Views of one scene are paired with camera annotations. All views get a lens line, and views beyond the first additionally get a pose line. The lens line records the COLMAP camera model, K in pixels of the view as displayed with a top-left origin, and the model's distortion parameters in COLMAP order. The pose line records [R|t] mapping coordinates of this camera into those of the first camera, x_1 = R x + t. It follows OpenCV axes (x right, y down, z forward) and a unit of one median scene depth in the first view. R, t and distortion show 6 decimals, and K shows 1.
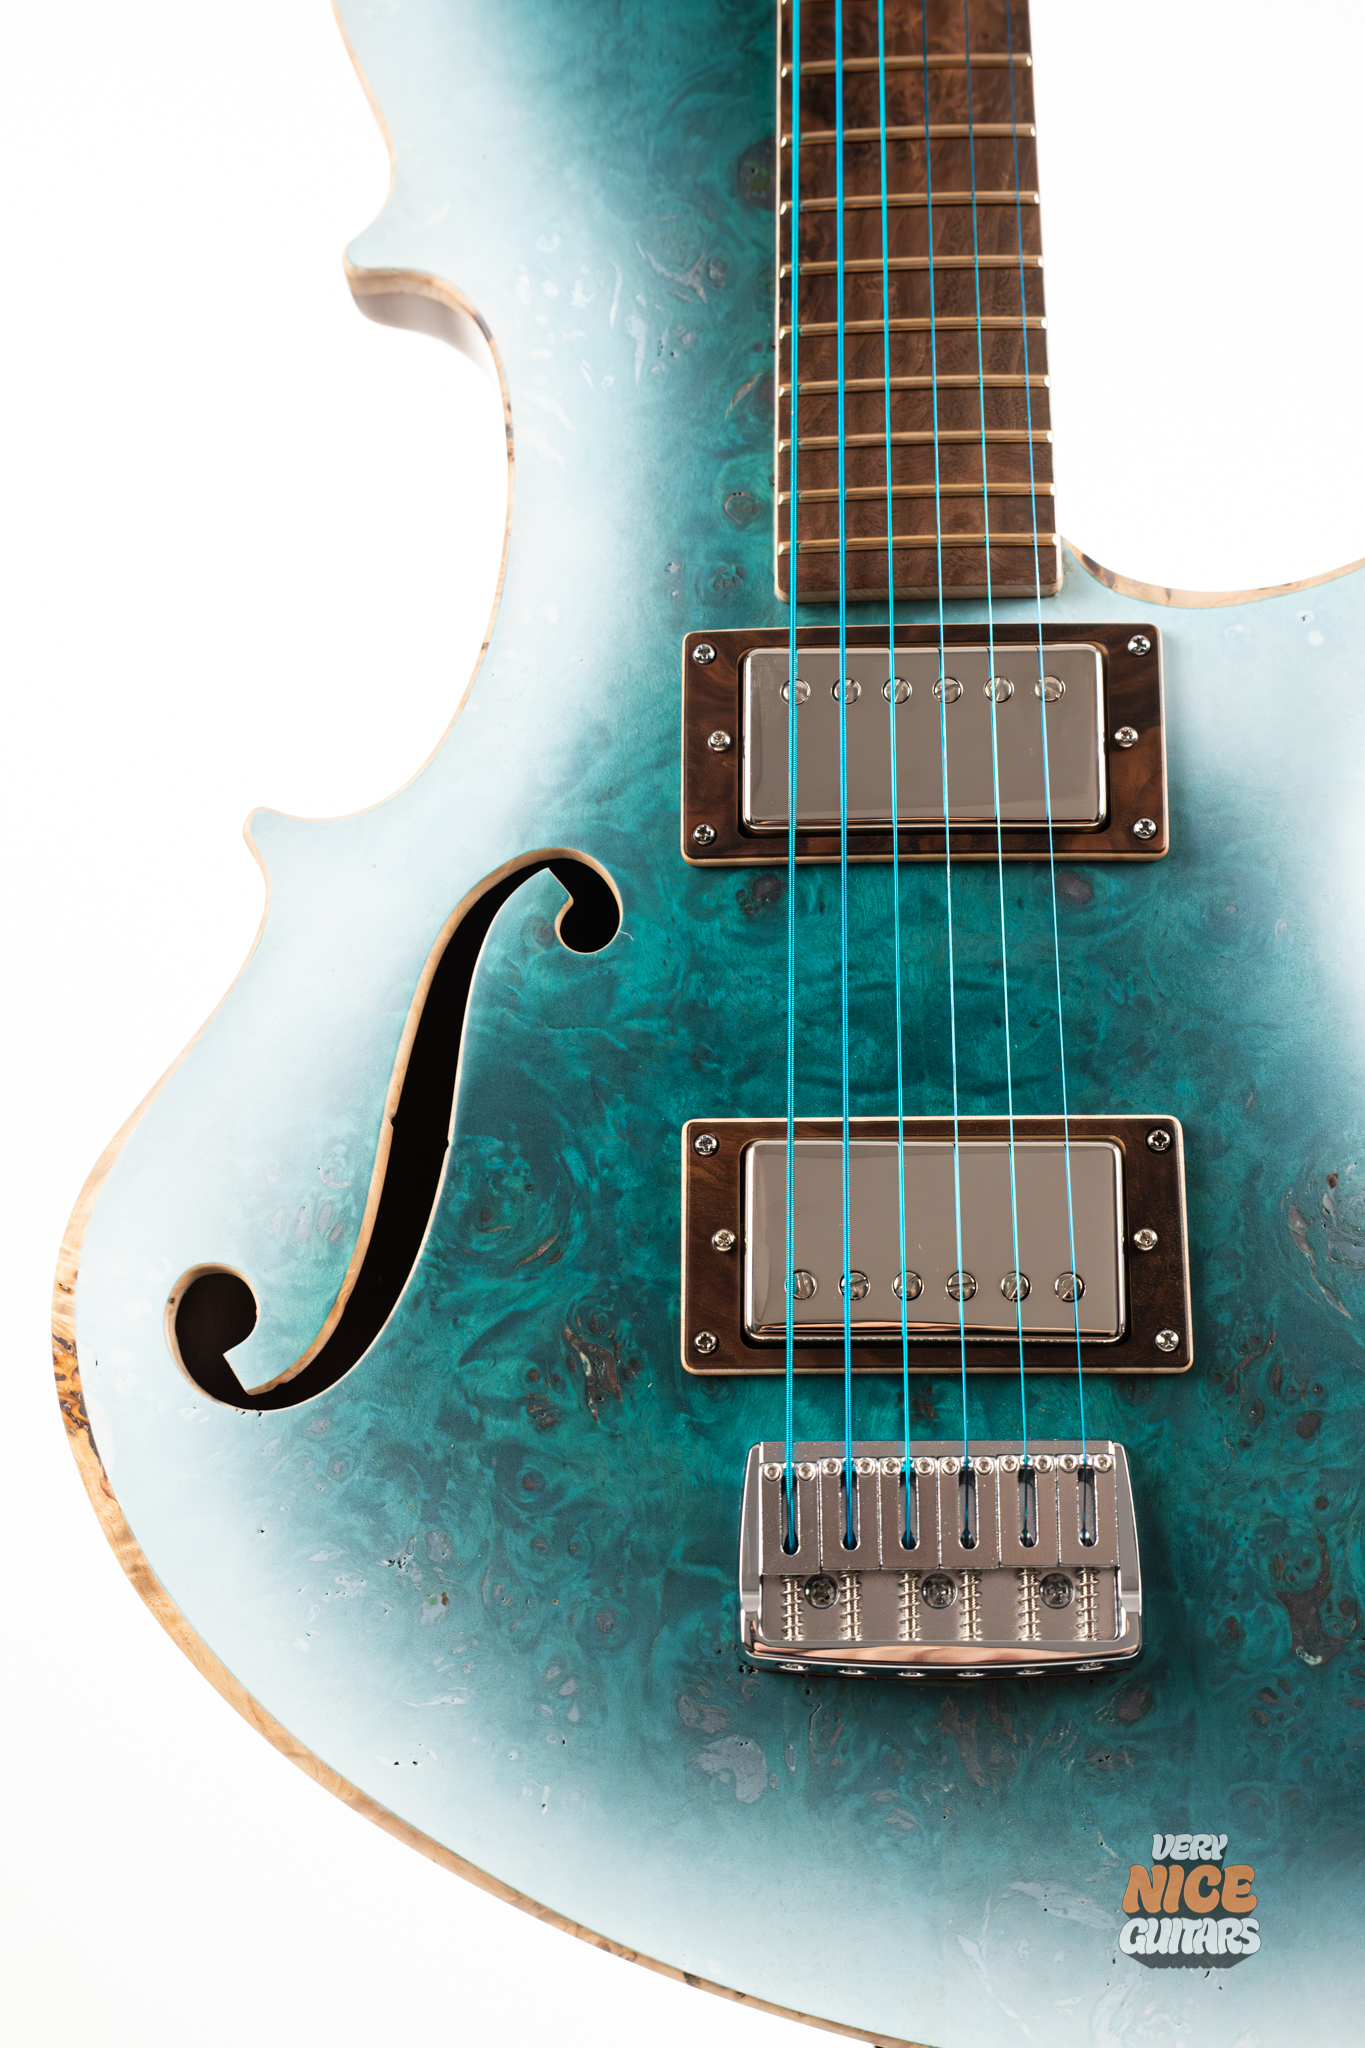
lens RADIAL K [[2982.1, 0, 682.5], [0, 2982.1, 1024.0], [0, 0, 1]] dist [0.108332, -0.380525]
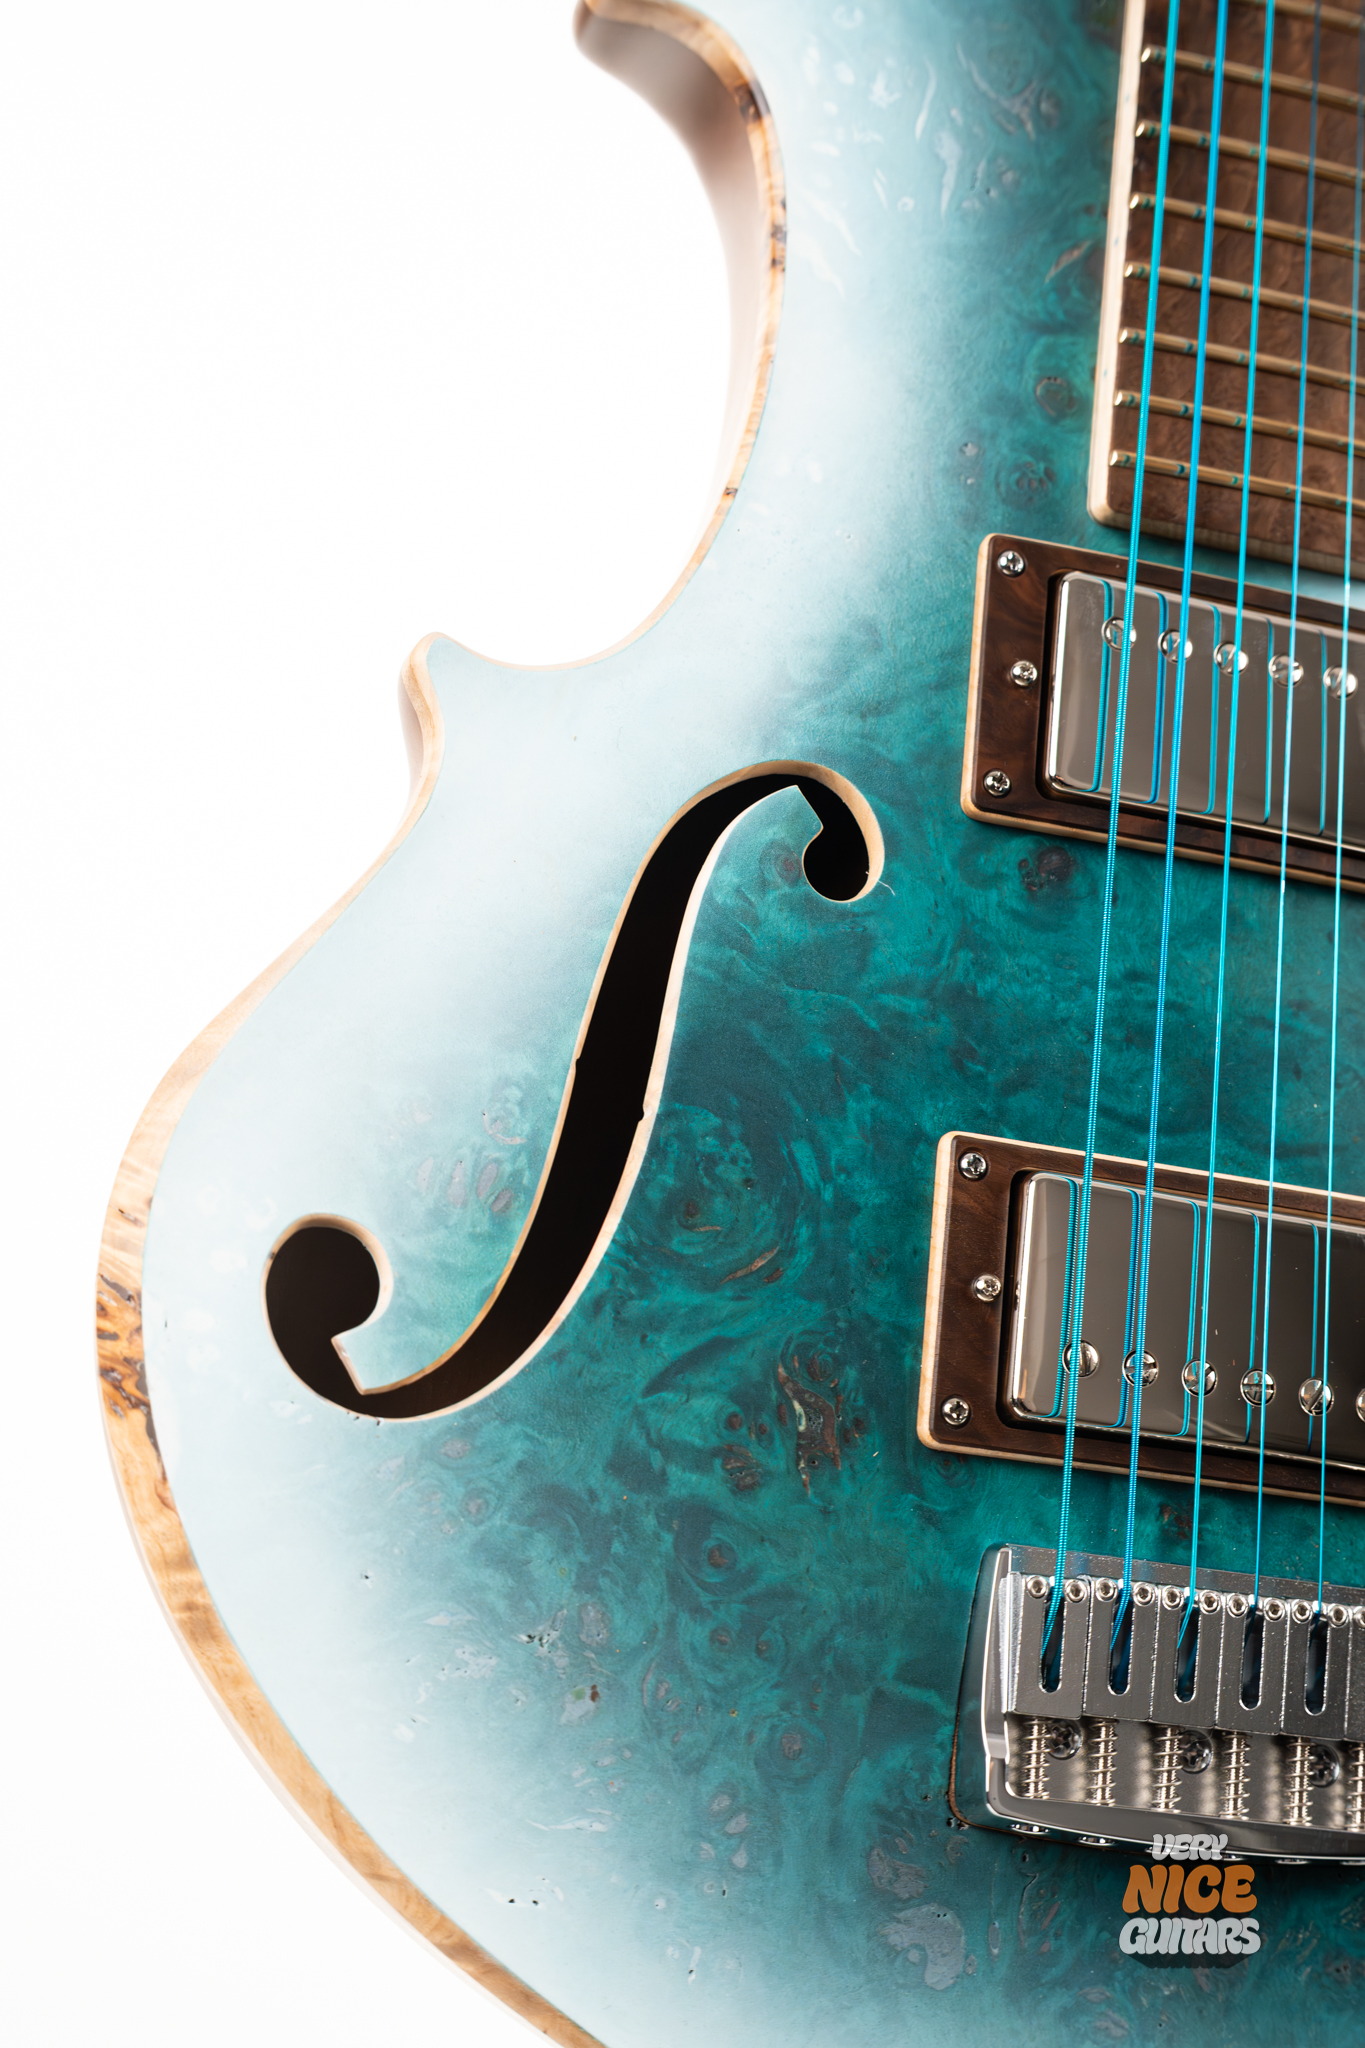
lens RADIAL K [[2982.1, 0, 682.5], [0, 2982.1, 1024.0], [0, 0, 1]] dist [0.108332, -0.380525]
pose [[0.934857, 0.170558, 0.311373, -0.324246], [-0.176044, 0.984325, -0.010627, 0.025217], [-0.308305, -0.044880, 0.950228, 0.259544]]
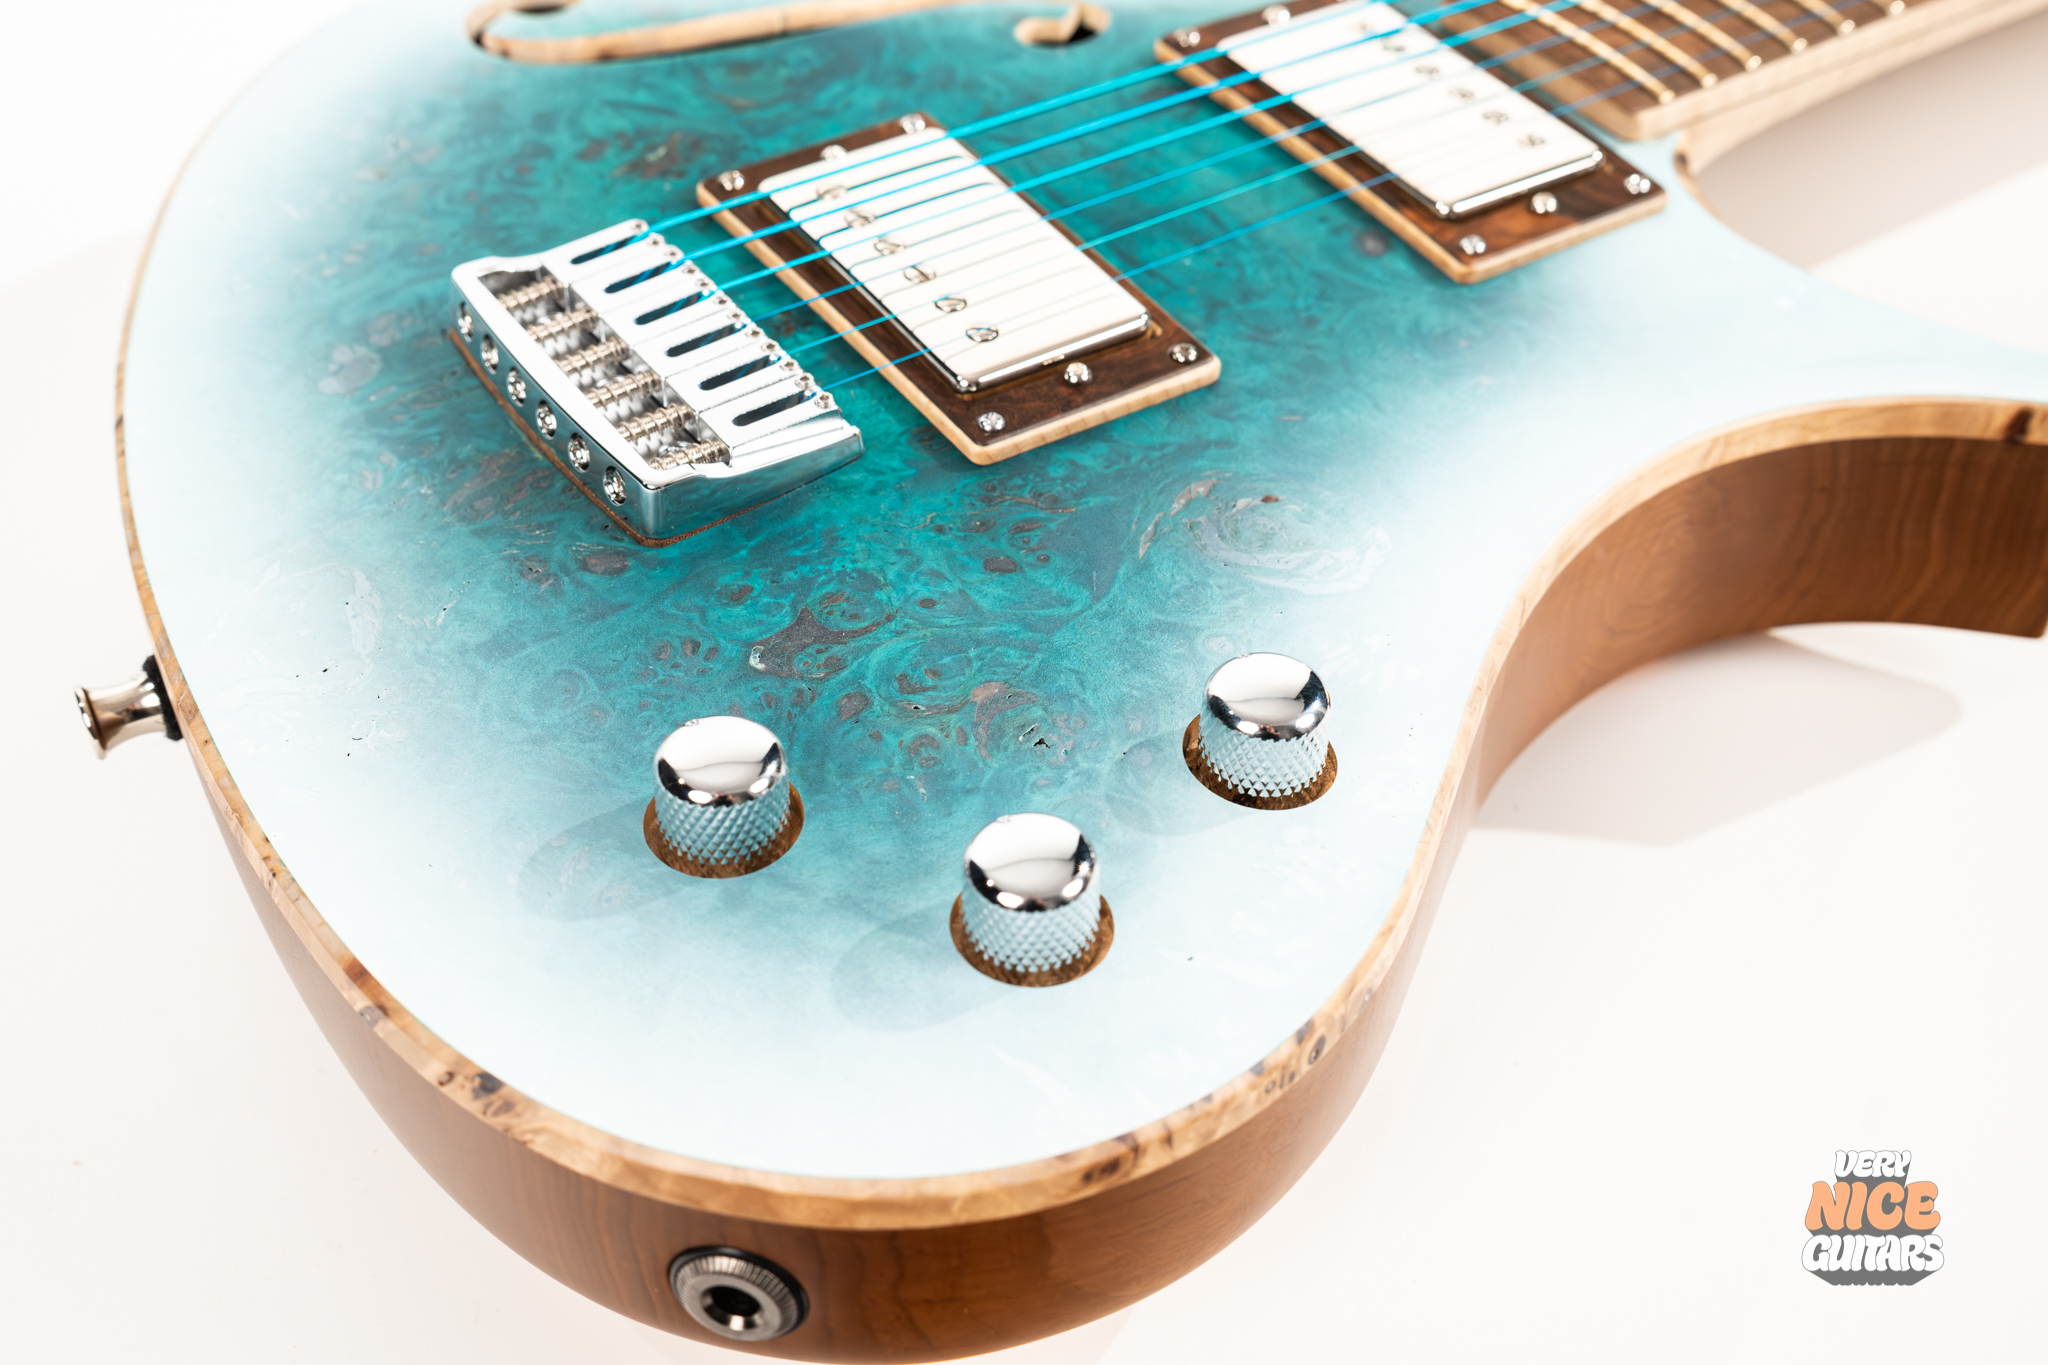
lens RADIAL K [[2919.0, 0, 1024.0], [0, 2919.0, 682.5], [0, 0, 1]] dist [0.106533, -0.326360]
pose [[0.548795, 0.592776, -0.589441, 0.693740], [-0.818509, 0.524337, -0.234763, 0.328423], [0.169904, 0.611299, 0.772946, 0.385724]]
